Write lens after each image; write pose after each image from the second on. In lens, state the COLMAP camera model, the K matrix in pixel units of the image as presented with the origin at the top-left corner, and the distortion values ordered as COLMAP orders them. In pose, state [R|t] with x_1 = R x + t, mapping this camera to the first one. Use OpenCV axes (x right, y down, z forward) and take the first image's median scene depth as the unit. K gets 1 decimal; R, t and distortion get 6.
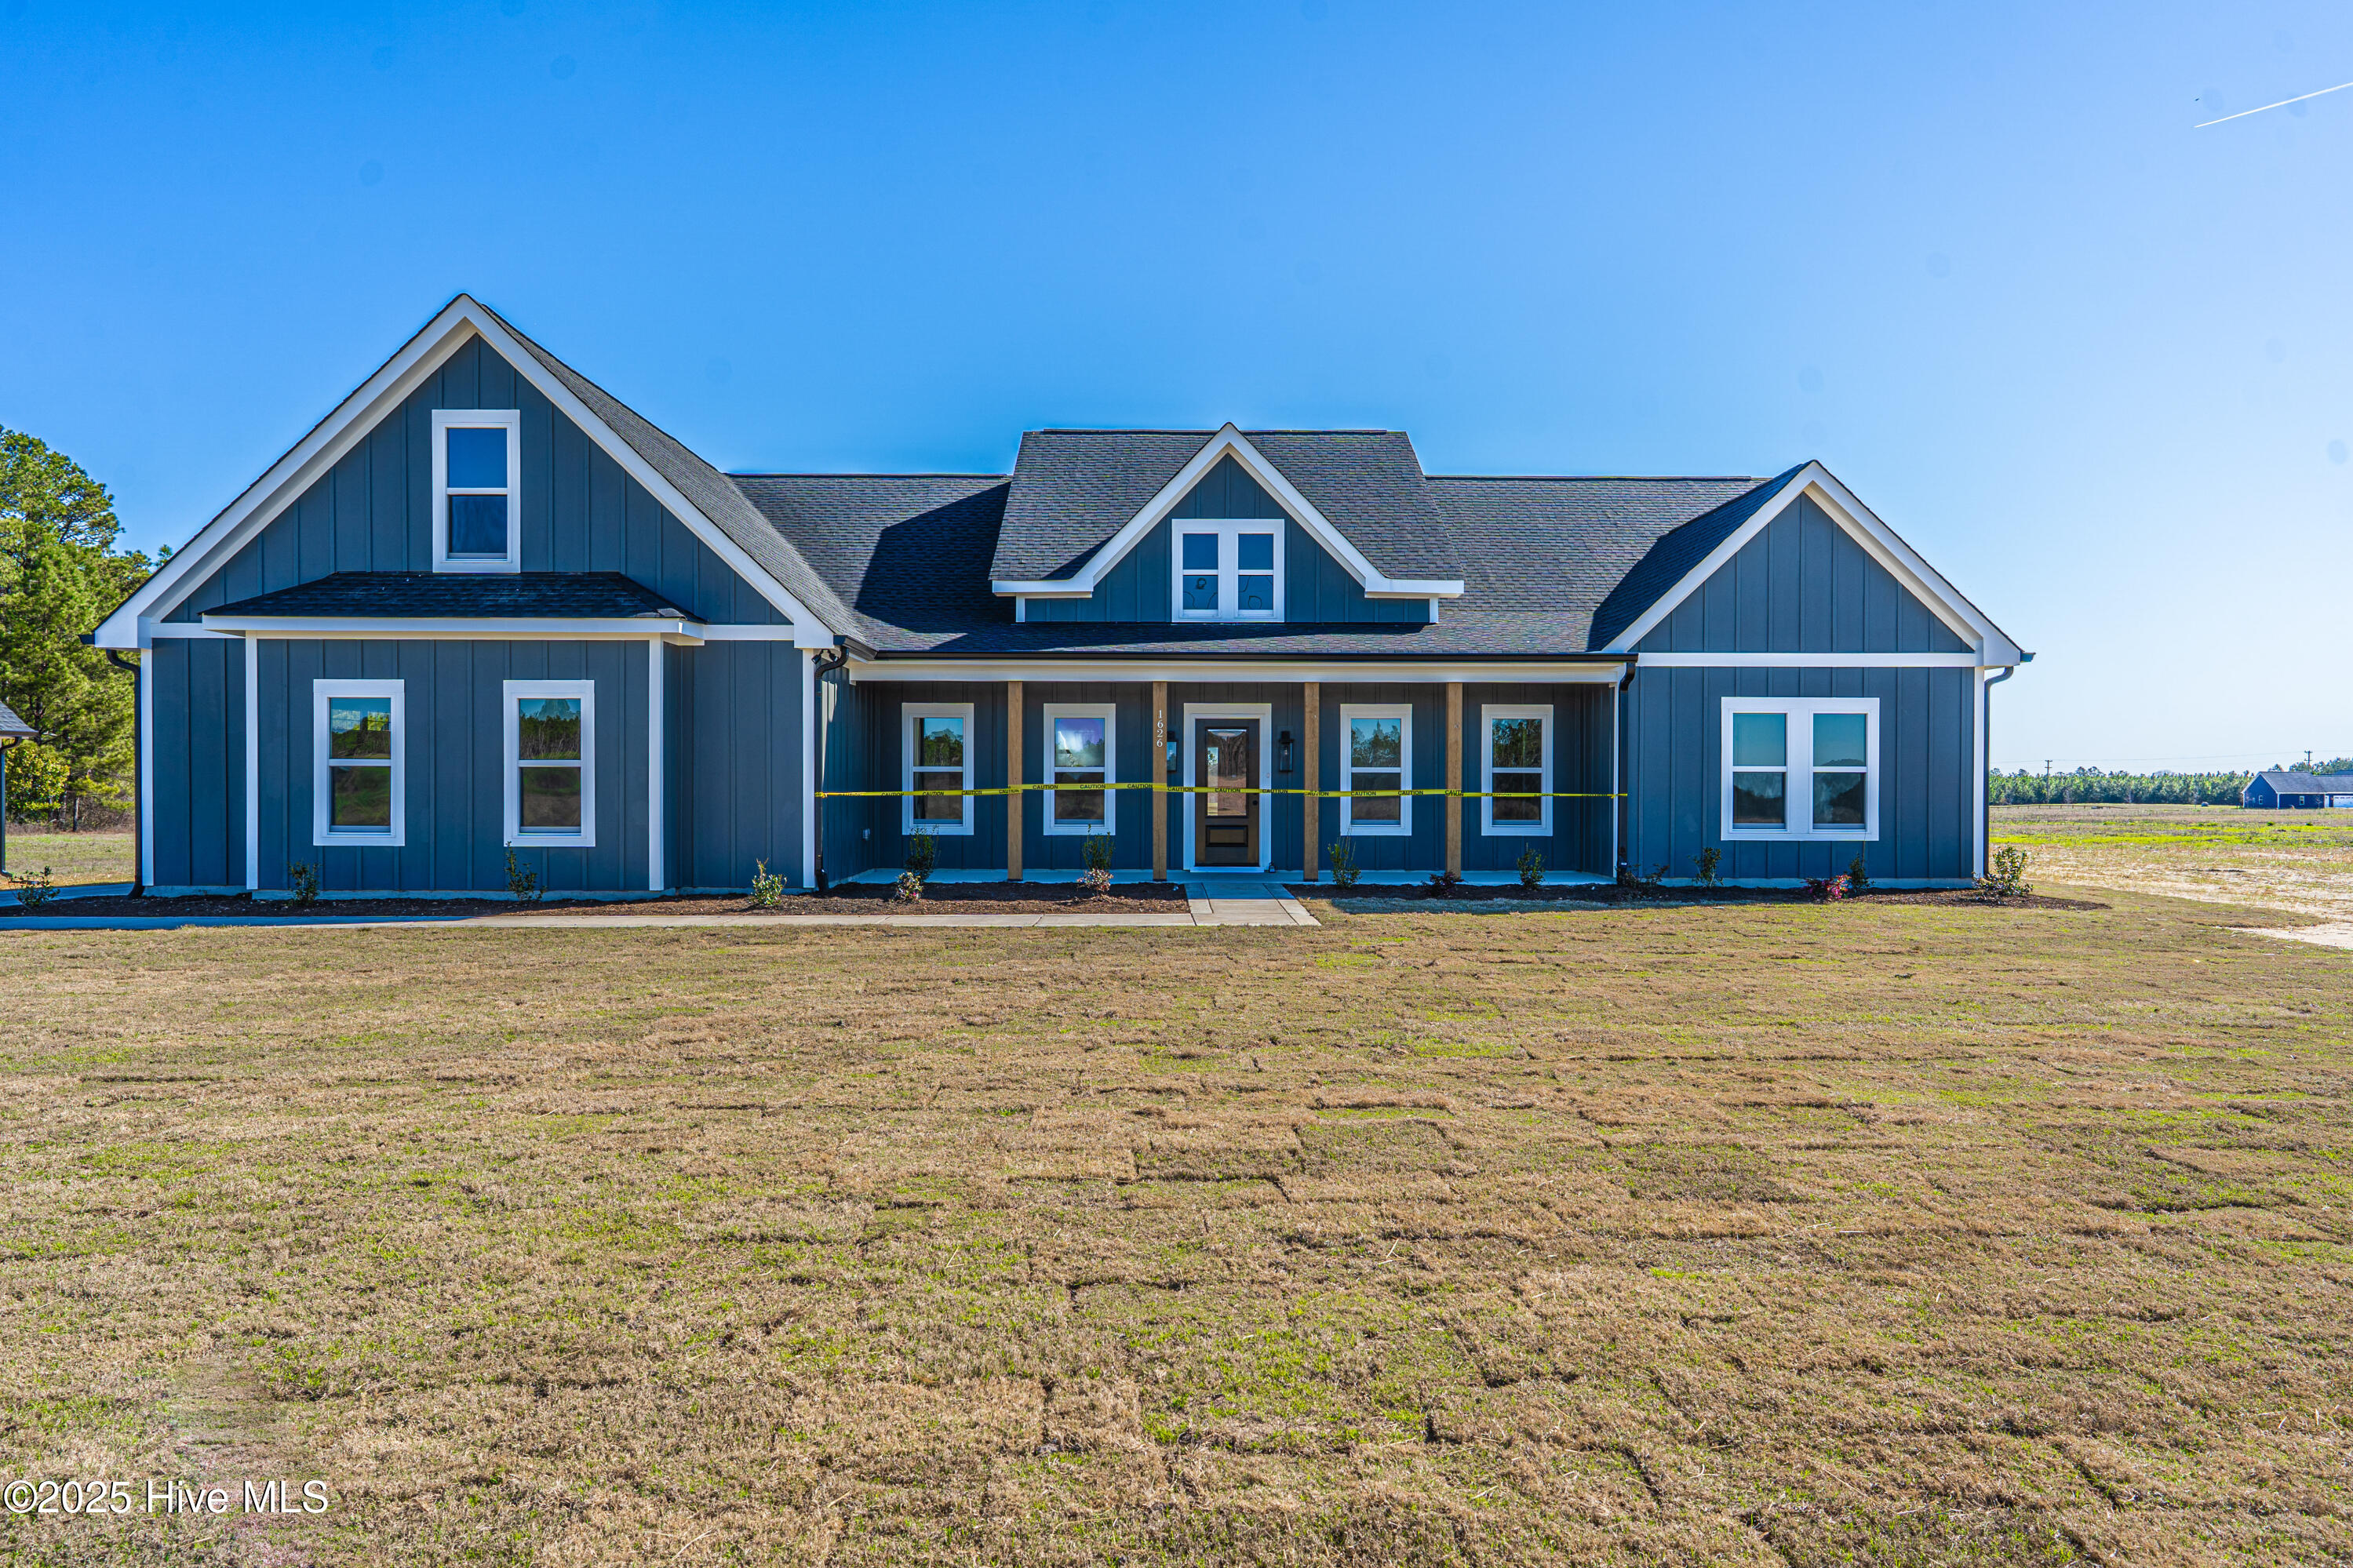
lens RADIAL K [[1558.7, 0, 1169.0], [0, 1558.7, 796.7], [0, 0, 1]] dist [-0.000936, 0.002414]
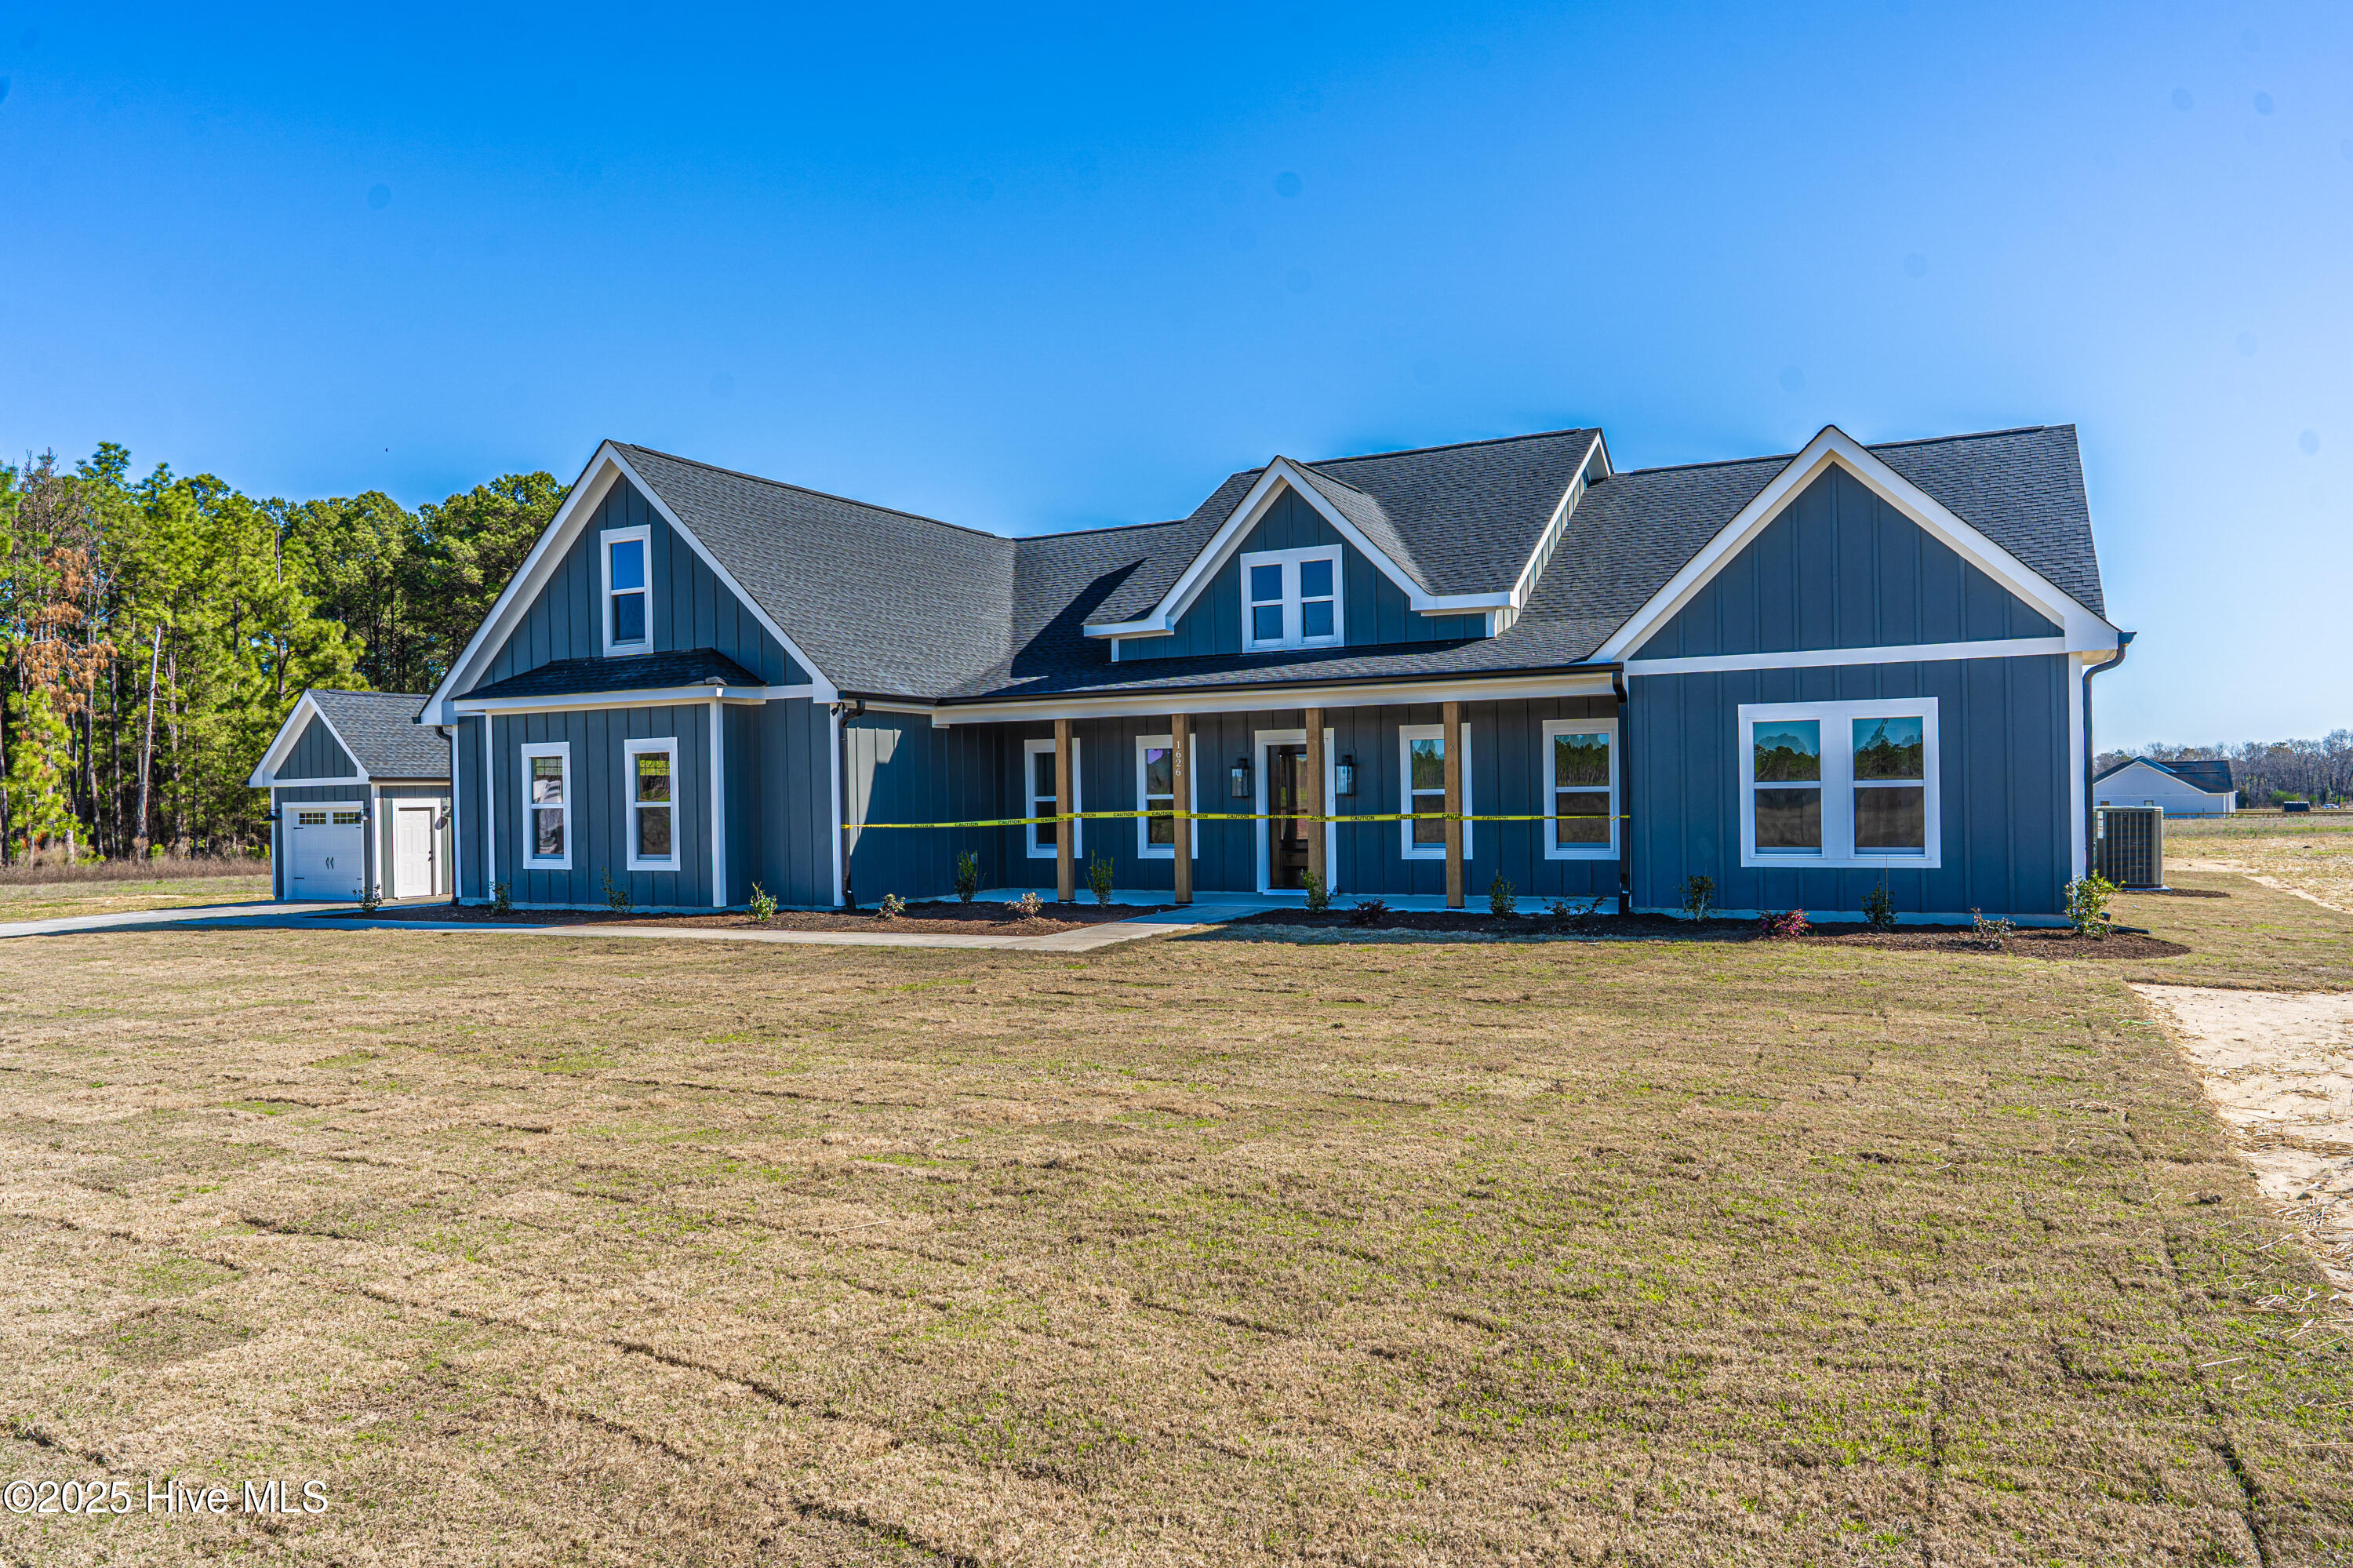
lens RADIAL K [[1558.9, 0, 1169.0], [0, 1558.9, 796.7], [0, 0, 1]] dist [-0.000936, 0.002414]
pose [[0.885414, -0.017682, -0.464467, 0.482582], [0.015103, 0.999843, -0.009273, -0.008369], [0.464558, 0.001196, 0.885542, 0.064704]]
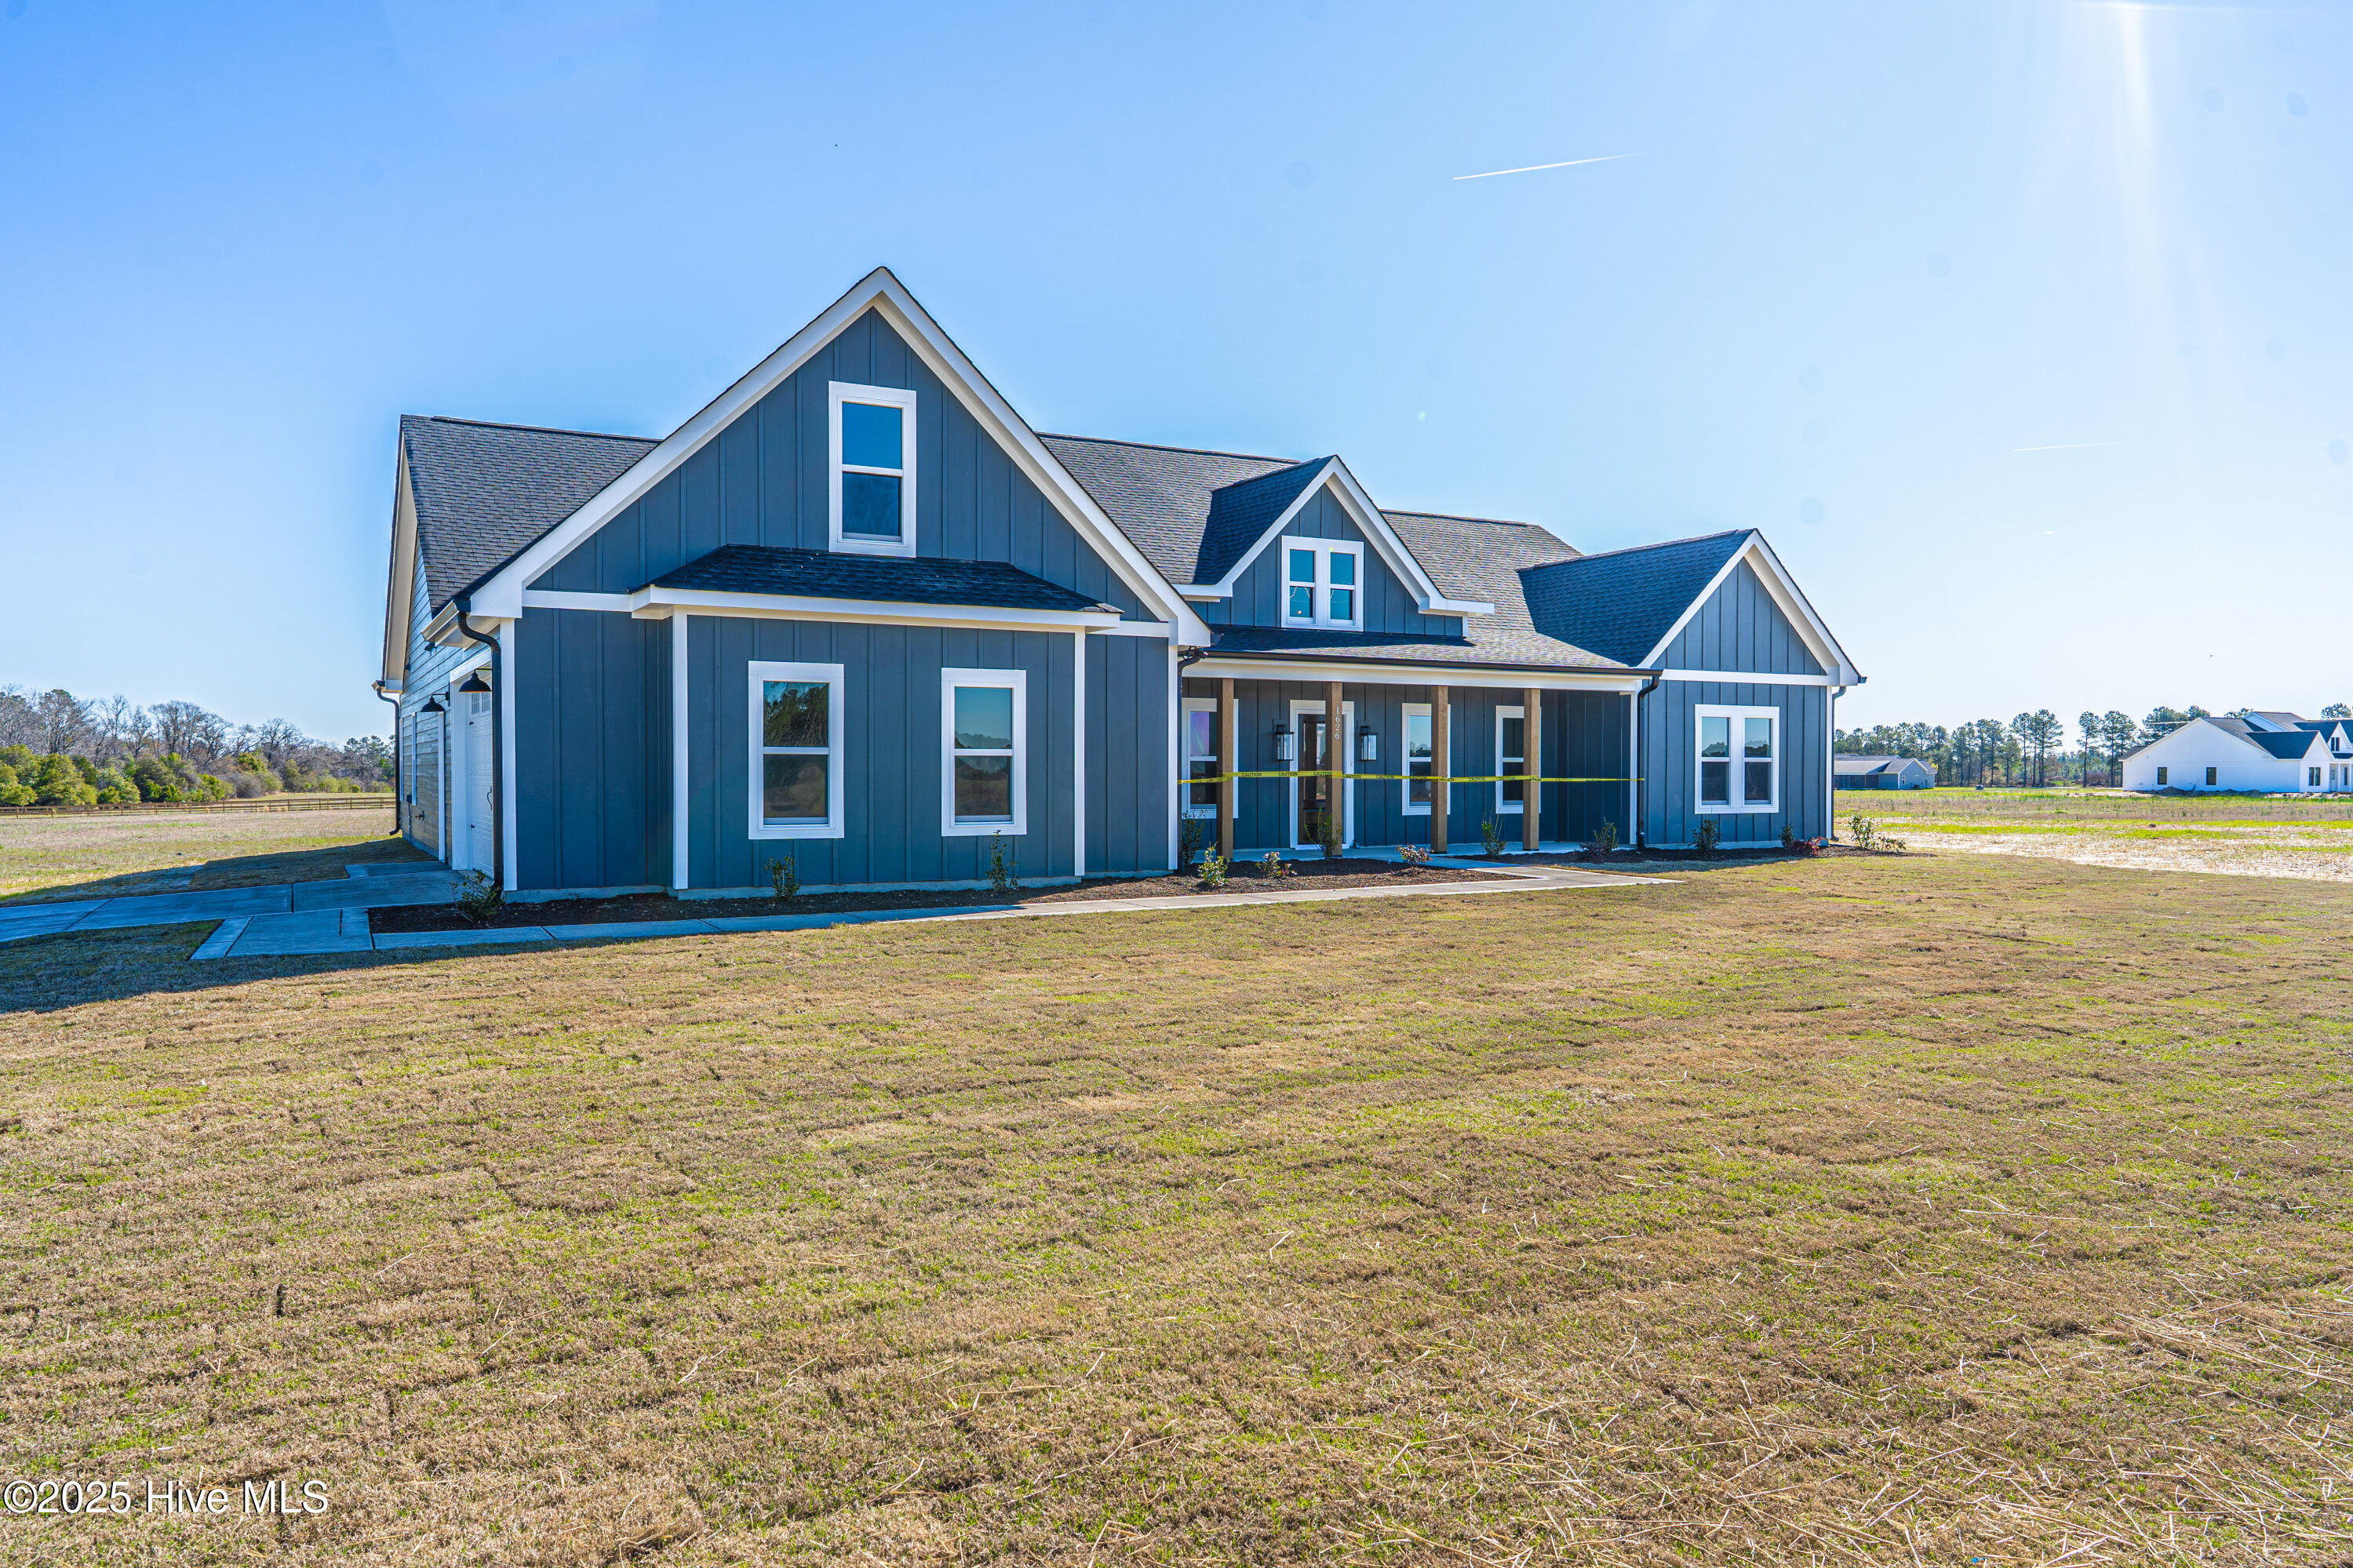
lens RADIAL K [[1558.7, 0, 1169.0], [0, 1558.7, 796.7], [0, 0, 1]] dist [-0.000936, 0.002414]
pose [[0.882839, -0.009810, 0.469574, -0.657115], [0.006116, 0.999937, 0.009393, -0.001247], [-0.469637, -0.005420, 0.882843, 0.051813]]
